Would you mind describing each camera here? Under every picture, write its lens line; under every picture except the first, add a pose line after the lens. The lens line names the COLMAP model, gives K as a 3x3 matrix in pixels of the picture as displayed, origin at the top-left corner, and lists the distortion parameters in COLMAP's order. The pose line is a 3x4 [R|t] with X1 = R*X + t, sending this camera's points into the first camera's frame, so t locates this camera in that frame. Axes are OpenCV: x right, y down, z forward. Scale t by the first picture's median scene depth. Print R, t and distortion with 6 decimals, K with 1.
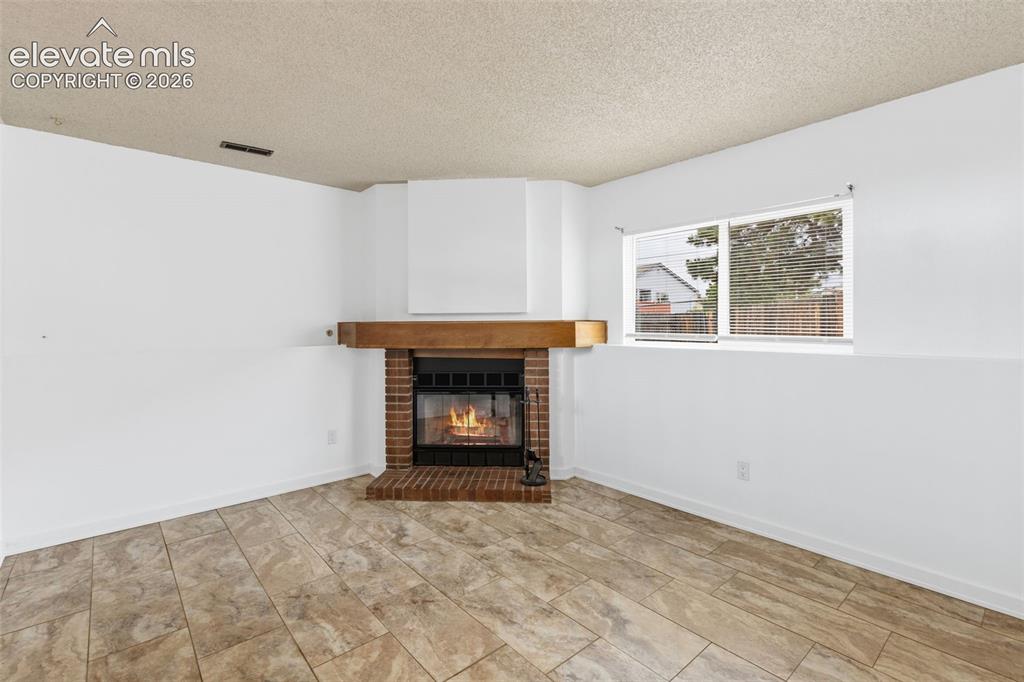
lens RADIAL K [[463.0, 0, 514.9], [0, 463.0, 324.4], [0, 0, 1]] dist [0.008932, -0.000052]
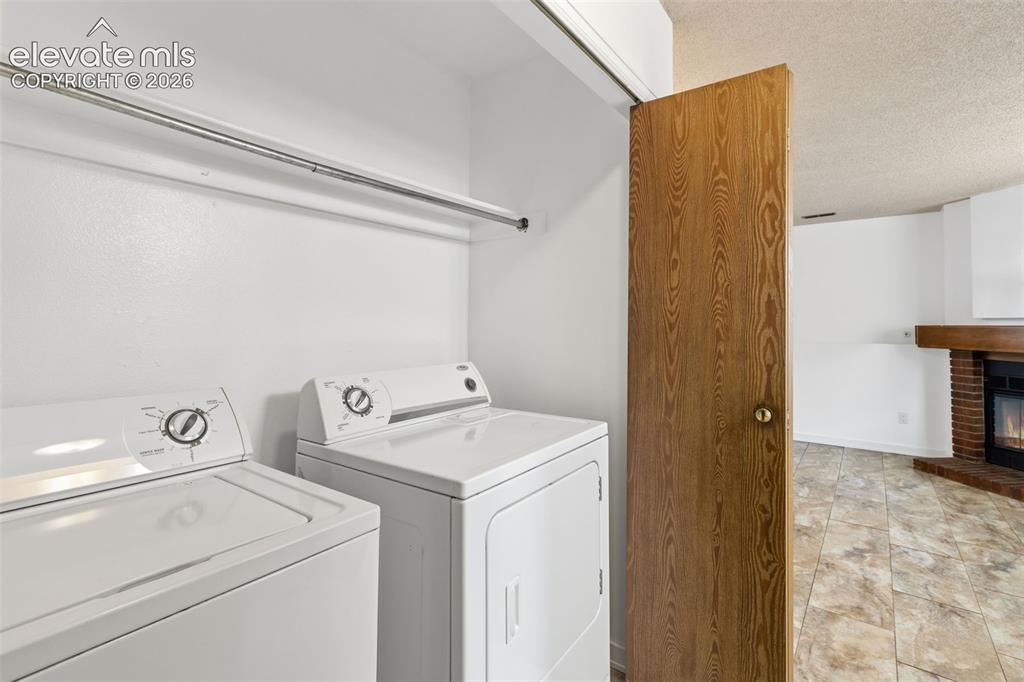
lens RADIAL K [[478.7, 0, 508.4], [0, 478.7, 313.5], [0, 0, 1]] dist [0.005704, 0.001035]
pose [[0.205734, -0.014623, -0.978499, 0.727373], [-0.005546, 0.999855, -0.016108, -0.011751], [0.978592, 0.008741, 0.205623, -0.334983]]
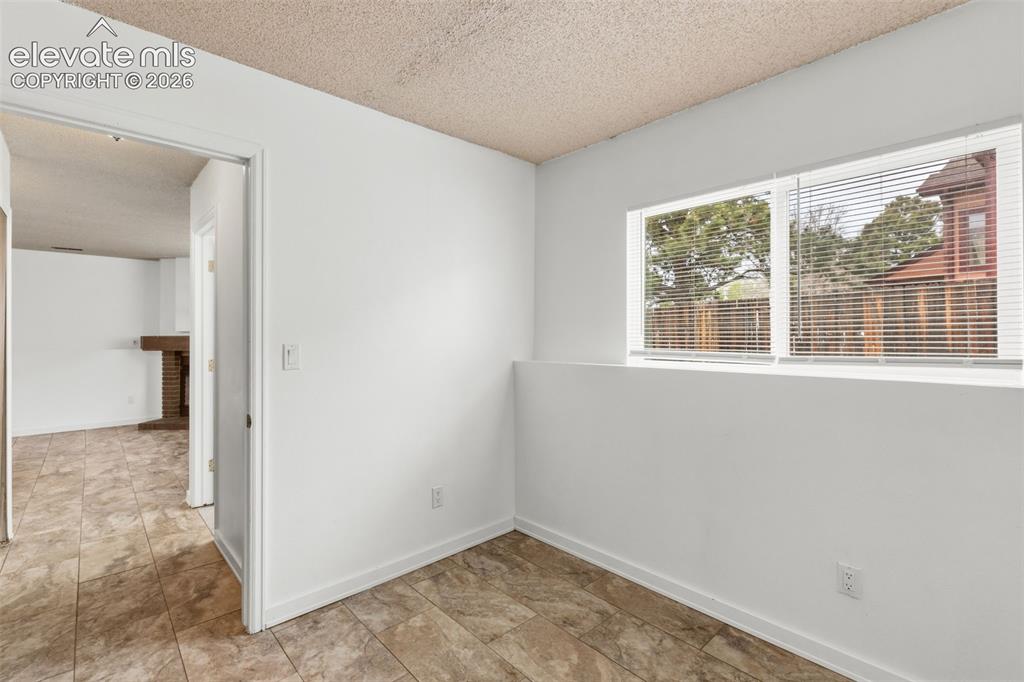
lens RADIAL K [[463.0, 0, 514.9], [0, 463.0, 324.4], [0, 0, 1]] dist [0.008932, -0.000052]
pose [[0.999666, 0.000006, 0.025848, 1.172388], [0.000493, 0.999813, -0.019313, -0.017576], [-0.025844, 0.019319, 0.999479, -0.953948]]
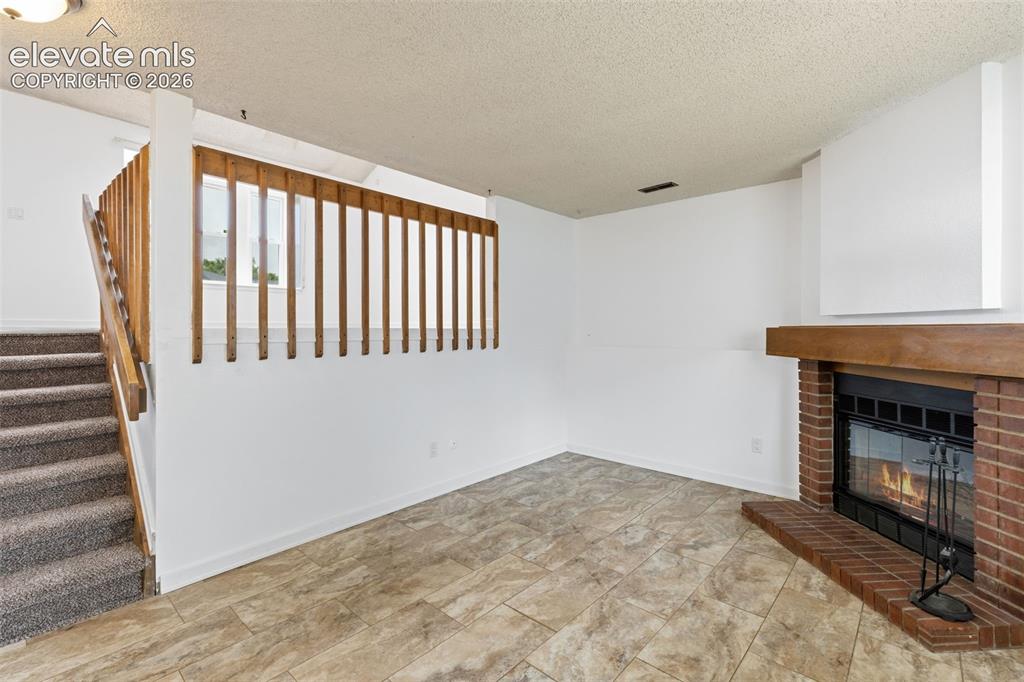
lens RADIAL K [[457.8, 0, 512.9], [0, 457.8, 336.4], [0, 0, 1]] dist [0.003672, 0.000715]
pose [[0.124028, 0.018578, -0.992105, 0.542587], [0.000406, 0.999824, 0.018773, -0.003563], [0.992279, -0.002731, 0.123999, 0.422084]]
